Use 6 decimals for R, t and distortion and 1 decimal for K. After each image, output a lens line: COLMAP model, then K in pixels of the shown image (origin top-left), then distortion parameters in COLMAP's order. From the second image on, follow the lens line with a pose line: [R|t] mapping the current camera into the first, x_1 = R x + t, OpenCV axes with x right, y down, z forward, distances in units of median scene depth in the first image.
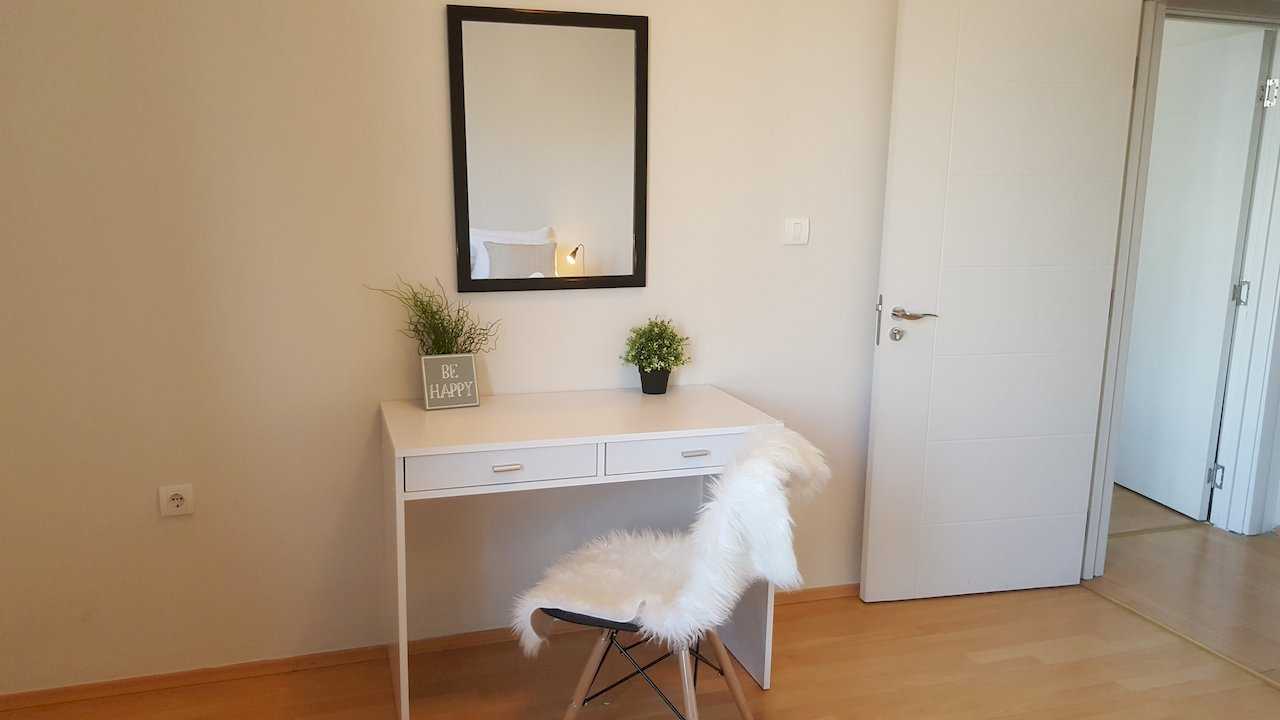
lens RADIAL K [[873.9, 0, 640.0], [0, 873.9, 360.0], [0, 0, 1]] dist [0.074413, 0.000115]
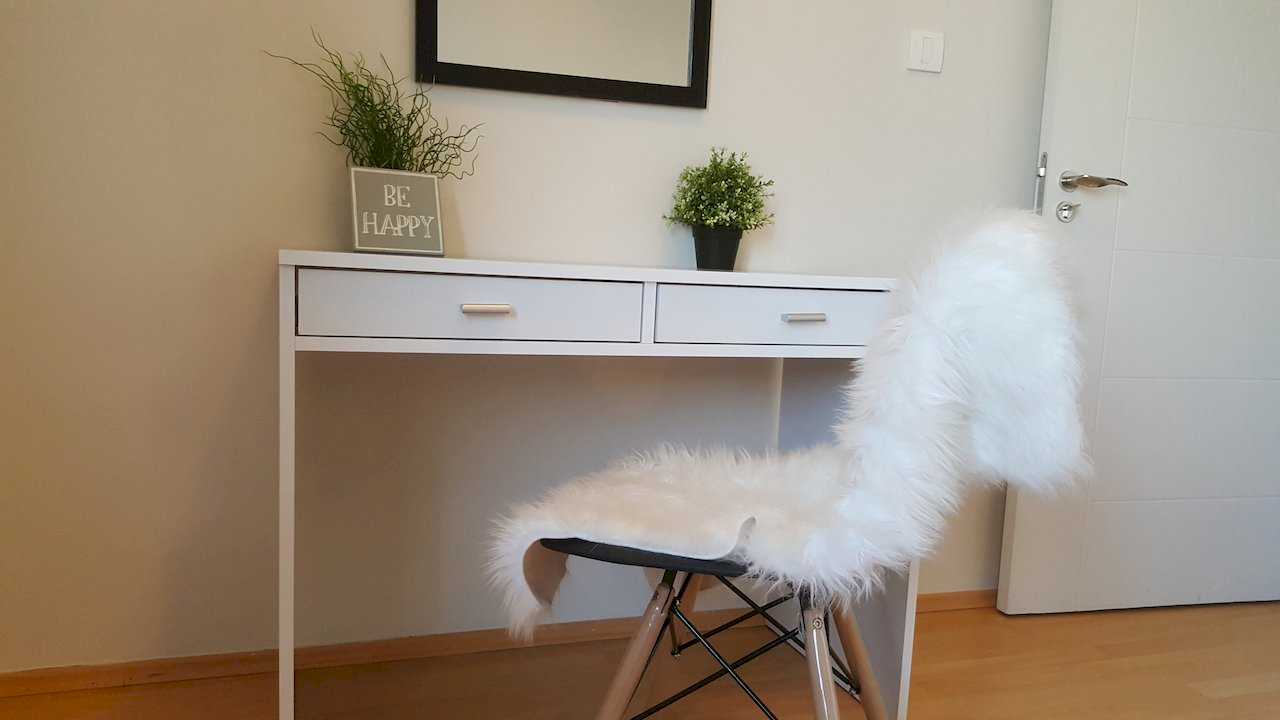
lens RADIAL K [[896.0, 0, 644.3], [0, 896.0, 378.5], [0, 0, 1]] dist [0.035450, -0.004000]
pose [[0.999471, 0.024612, 0.021244, -0.053520], [-0.023311, 0.997958, -0.059465, 0.173854], [-0.022664, 0.058939, 0.998004, 0.372528]]
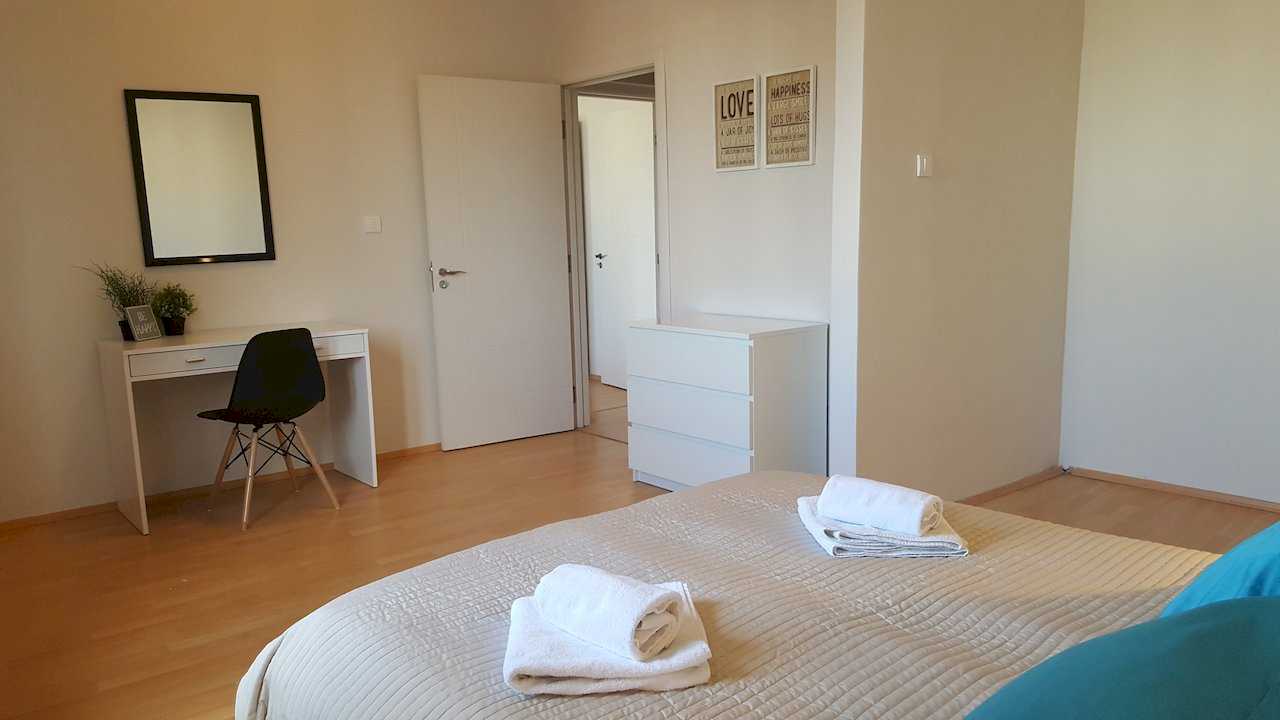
lens RADIAL K [[896.0, 0, 644.3], [0, 896.0, 378.5], [0, 0, 1]] dist [0.035450, -0.004000]
pose [[0.929373, -0.096126, 0.356406, 0.026390], [0.099064, 0.995030, 0.010046, 0.198065], [-0.355601, 0.025970, 0.934277, -0.844189]]
